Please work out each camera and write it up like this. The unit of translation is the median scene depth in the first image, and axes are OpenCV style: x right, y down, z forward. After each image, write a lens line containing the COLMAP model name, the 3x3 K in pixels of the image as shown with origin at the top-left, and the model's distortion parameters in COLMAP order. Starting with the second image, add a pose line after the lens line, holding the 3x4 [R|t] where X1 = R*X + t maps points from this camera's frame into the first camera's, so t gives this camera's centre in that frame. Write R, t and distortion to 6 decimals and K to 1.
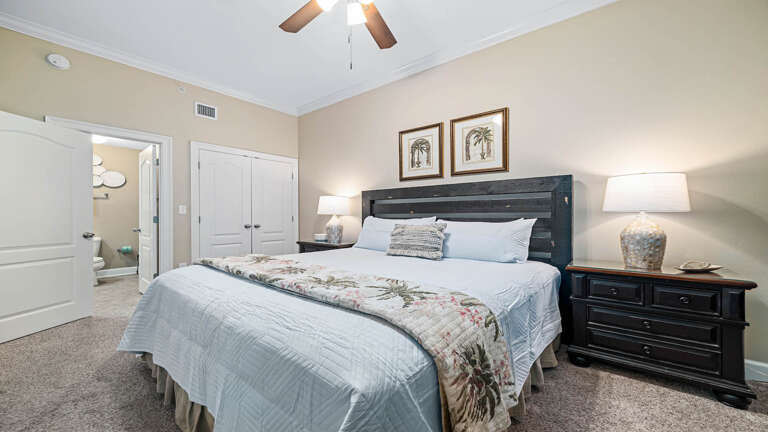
lens RADIAL K [[292.5, 0, 385.7], [0, 292.5, 216.5], [0, 0, 1]] dist [0.000441, 0.000174]
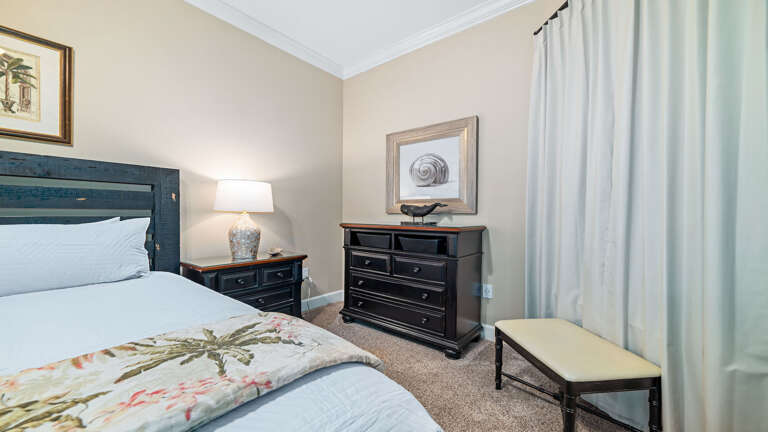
lens RADIAL K [[292.5, 0, 385.7], [0, 292.5, 216.5], [0, 0, 1]] dist [0.000441, 0.000174]
pose [[-0.000643, -0.001832, 0.999998, -0.223933], [-0.003735, 0.999991, 0.001829, -0.000272], [-0.999993, -0.003734, -0.000650, 0.281197]]
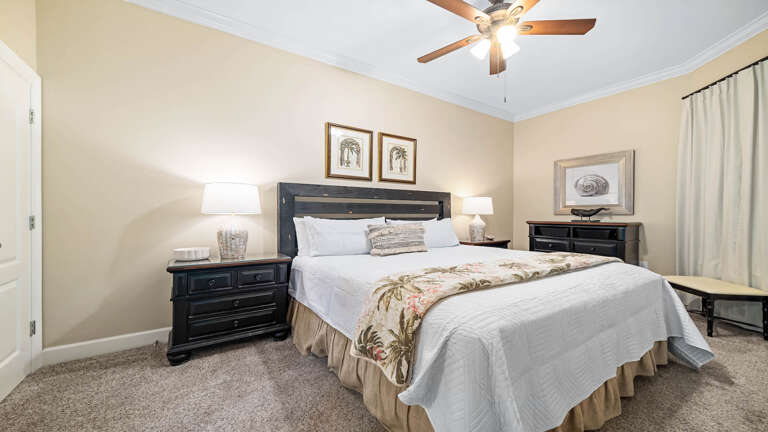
lens RADIAL K [[292.5, 0, 385.7], [0, 292.5, 216.5], [0, 0, 1]] dist [0.000441, 0.000174]
pose [[0.285609, -0.000860, 0.958346, -0.918246], [0.001919, 0.999998, 0.000325, -0.001388], [-0.958344, 0.001747, 0.285610, 0.695225]]
